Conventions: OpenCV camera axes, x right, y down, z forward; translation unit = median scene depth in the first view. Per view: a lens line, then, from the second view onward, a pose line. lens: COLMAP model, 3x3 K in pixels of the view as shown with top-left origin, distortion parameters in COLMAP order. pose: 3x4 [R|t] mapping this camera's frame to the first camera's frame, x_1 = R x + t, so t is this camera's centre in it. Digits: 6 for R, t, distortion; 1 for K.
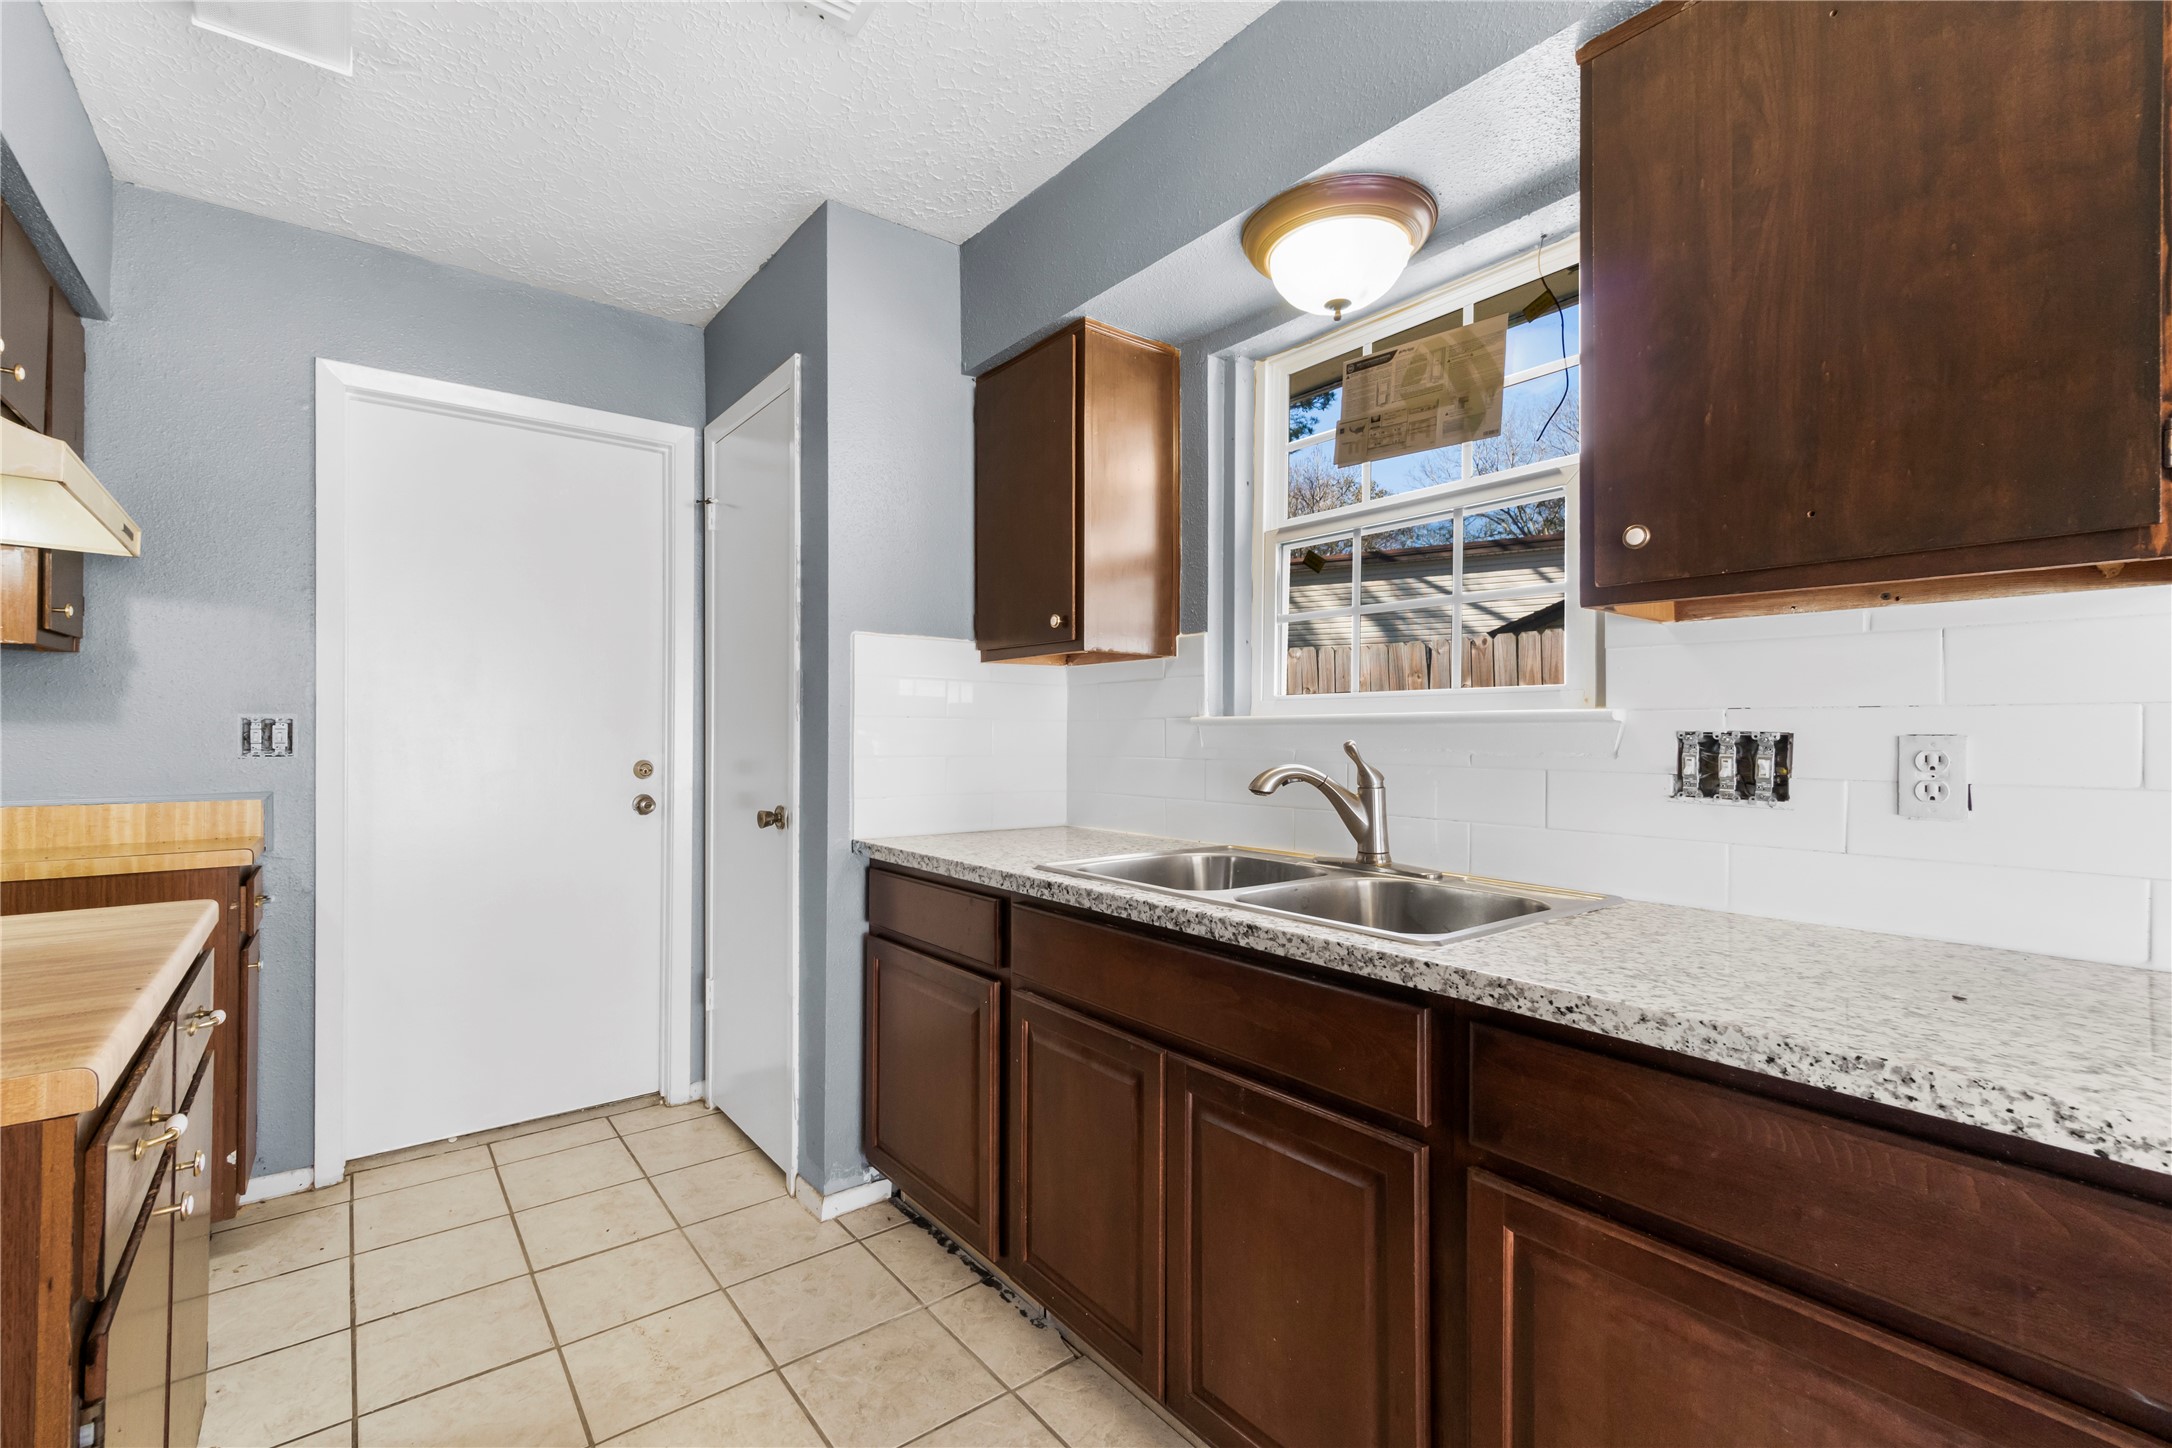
lens RADIAL K [[936.5, 0, 1080.6], [0, 936.5, 724.8], [0, 0, 1]] dist [-0.004621, 0.000562]
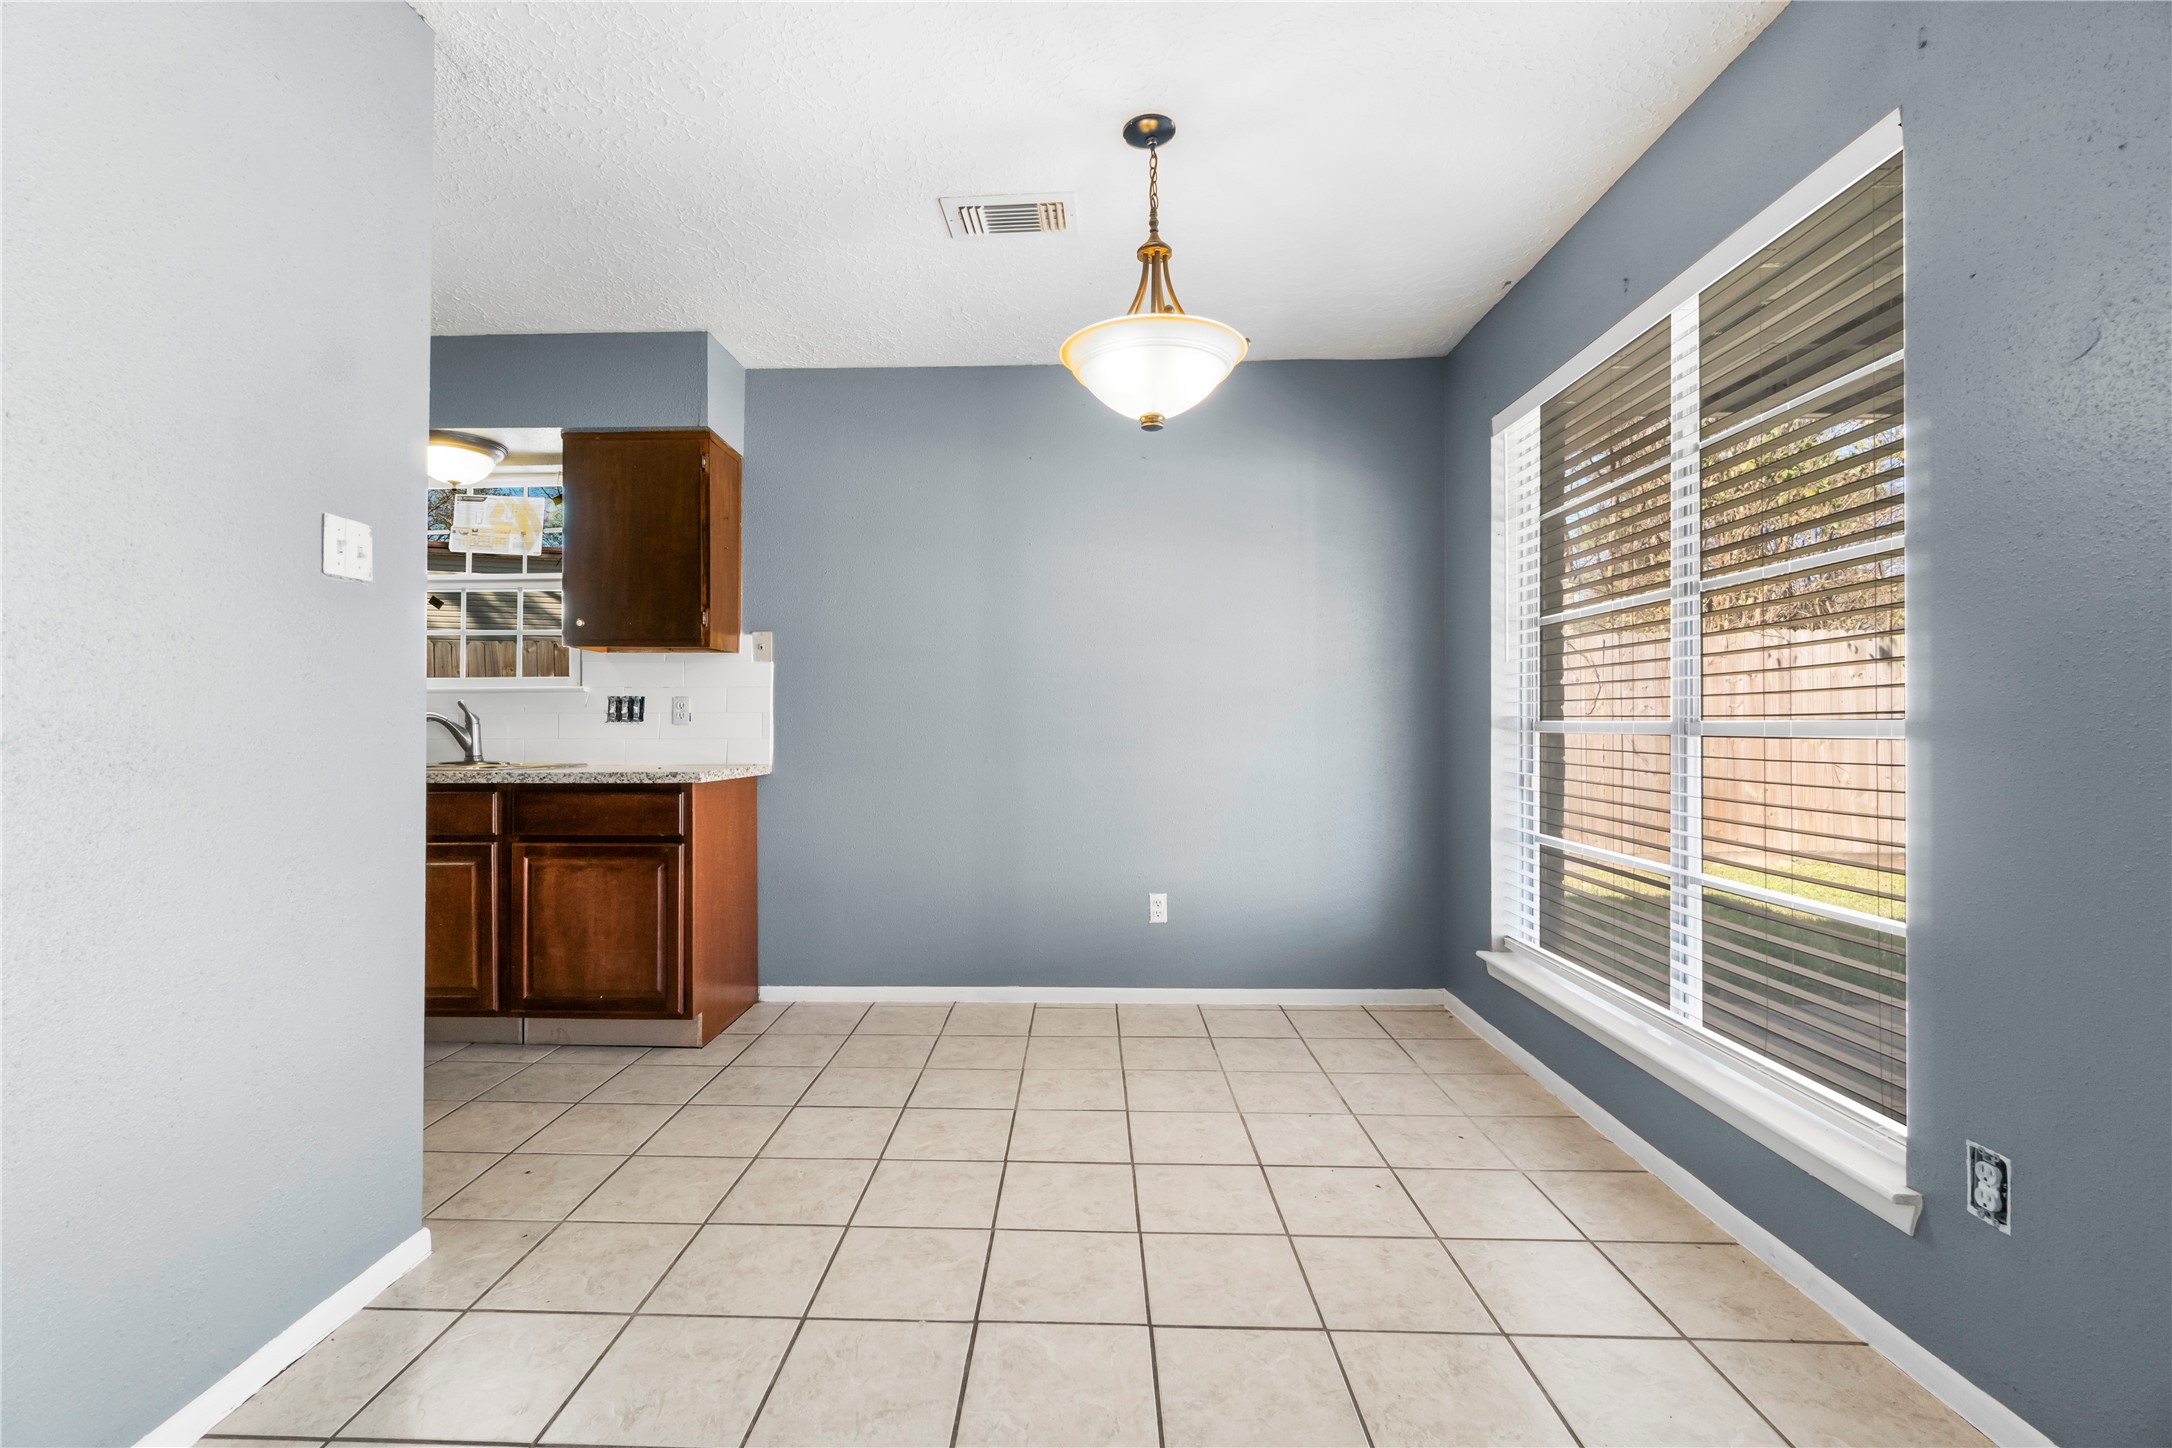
lens RADIAL K [[936.5, 0, 1042.9], [0, 936.5, 724.8], [0, 0, 1]] dist [-0.004621, 0.000562]
pose [[0.657080, -0.002437, 0.753817, -0.513590], [-0.002087, 0.999985, 0.005052, 0.071651], [-0.753818, -0.004893, 0.657065, -1.603540]]
